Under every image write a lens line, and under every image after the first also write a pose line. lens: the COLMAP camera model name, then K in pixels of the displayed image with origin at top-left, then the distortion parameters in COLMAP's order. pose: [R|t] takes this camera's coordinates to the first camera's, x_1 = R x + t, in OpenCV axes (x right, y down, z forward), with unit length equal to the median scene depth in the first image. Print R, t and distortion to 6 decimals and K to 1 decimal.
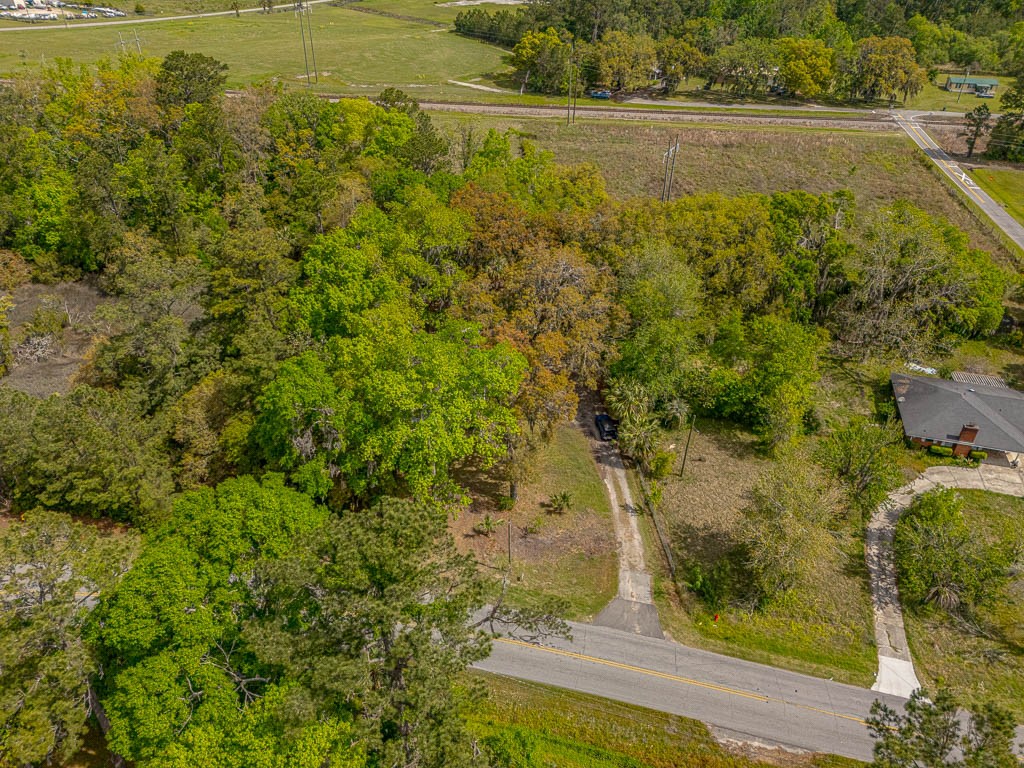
lens RADIAL K [[736.3, 0, 510.3], [0, 736.3, 385.6], [0, 0, 1]] dist [0.048074, -0.039239]
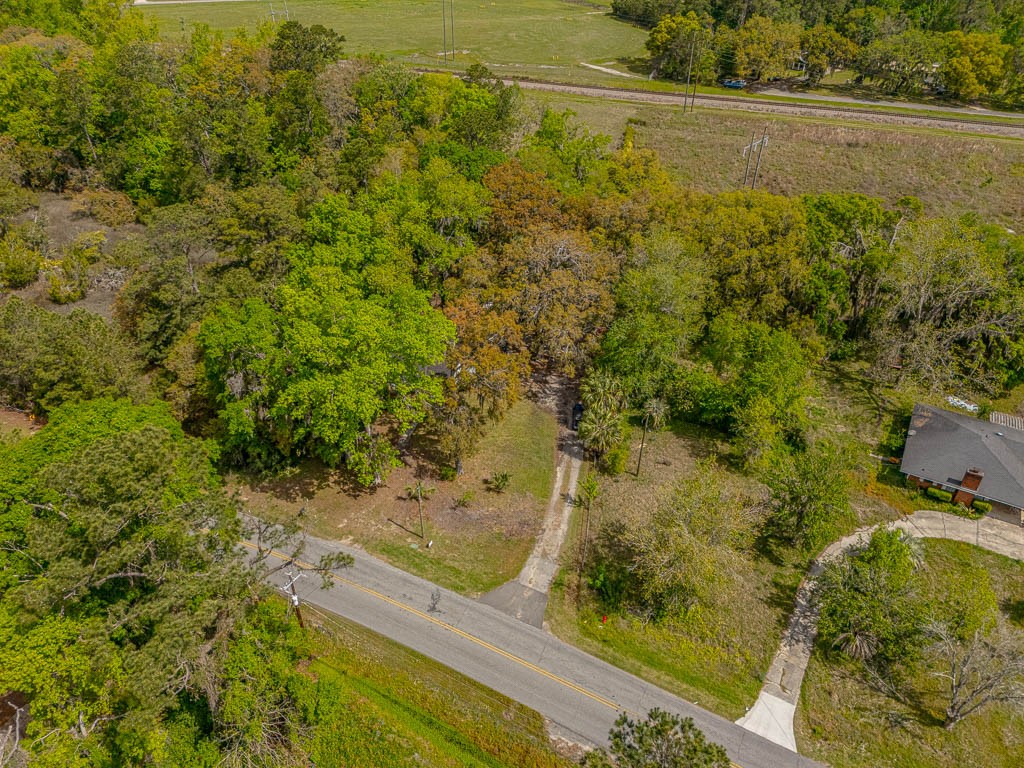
lens RADIAL K [[736.3, 0, 515.8], [0, 736.3, 387.1], [0, 0, 1]] dist [0.048074, -0.039239]
pose [[0.970197, 0.133129, -0.202471, 0.206894], [-0.129578, 0.991092, 0.030755, -0.001550], [0.204762, -0.003603, 0.978805, 0.019849]]
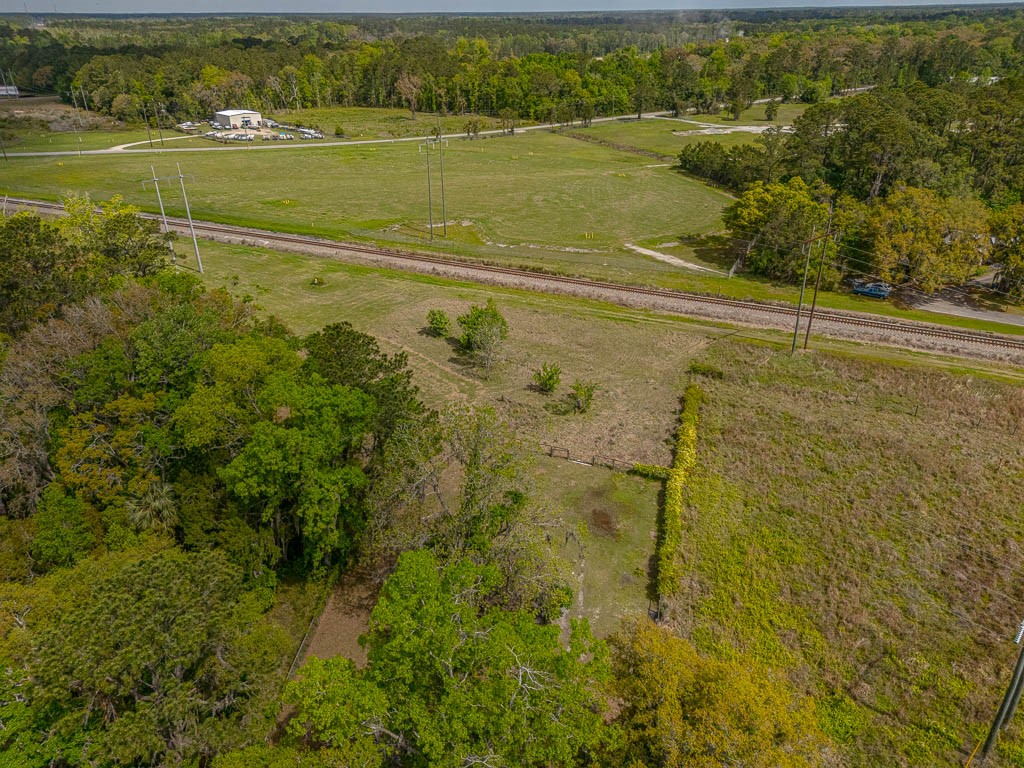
lens RADIAL K [[736.3, 0, 504.7], [0, 736.3, 382.8], [0, 0, 1]] dist [0.048074, -0.039239]
pose [[0.934252, 0.135575, -0.329838, 0.120280], [-0.179596, 0.977933, -0.106734, -0.447747], [0.308089, 0.158954, 0.937985, 0.809370]]
